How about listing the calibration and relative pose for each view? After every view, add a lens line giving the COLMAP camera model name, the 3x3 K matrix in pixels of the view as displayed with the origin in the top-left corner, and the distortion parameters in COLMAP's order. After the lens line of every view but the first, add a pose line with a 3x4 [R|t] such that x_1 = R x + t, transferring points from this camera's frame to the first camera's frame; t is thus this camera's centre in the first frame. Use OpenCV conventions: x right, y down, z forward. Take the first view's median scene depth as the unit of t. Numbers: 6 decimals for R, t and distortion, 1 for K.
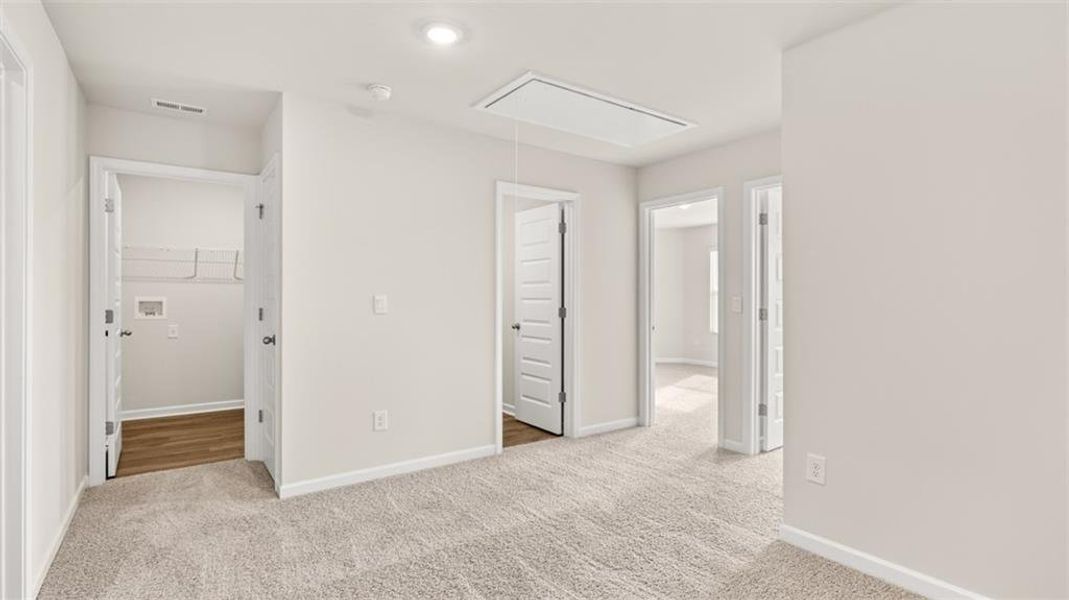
lens RADIAL K [[509.1, 0, 530.9], [0, 509.1, 301.4], [0, 0, 1]] dist [-0.003511, -0.000599]
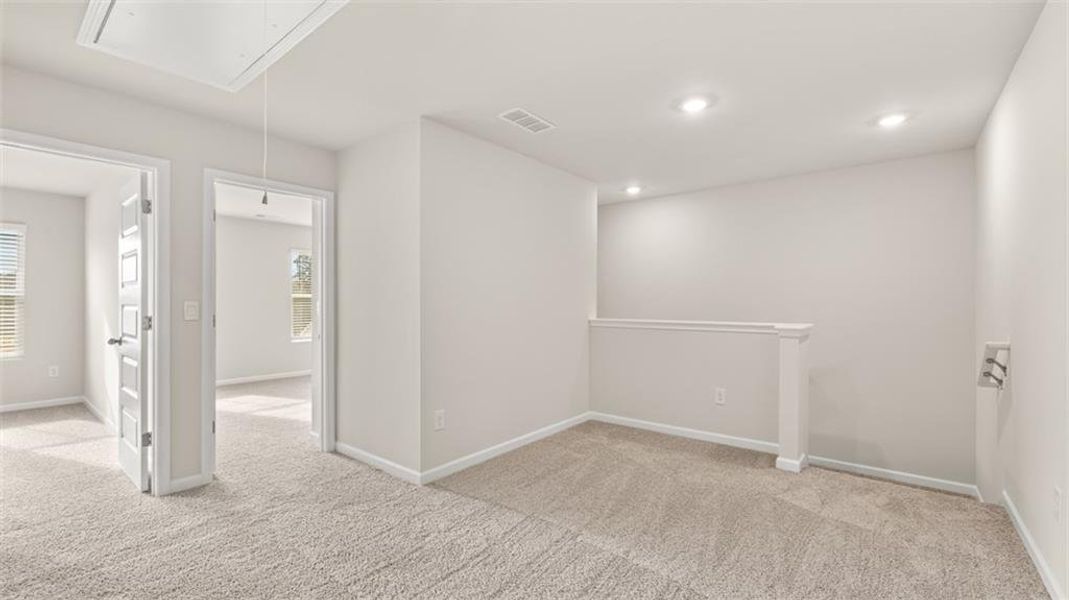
lens RADIAL K [[448.7, 0, 532.6], [0, 448.7, 297.3], [0, 0, 1]] dist [-0.001686, -0.000146]
pose [[-0.272355, 0.012498, 0.962116, -0.547267], [0.012153, 0.999881, -0.009549, -0.003450], [-0.962120, 0.009092, -0.272474, 0.795959]]
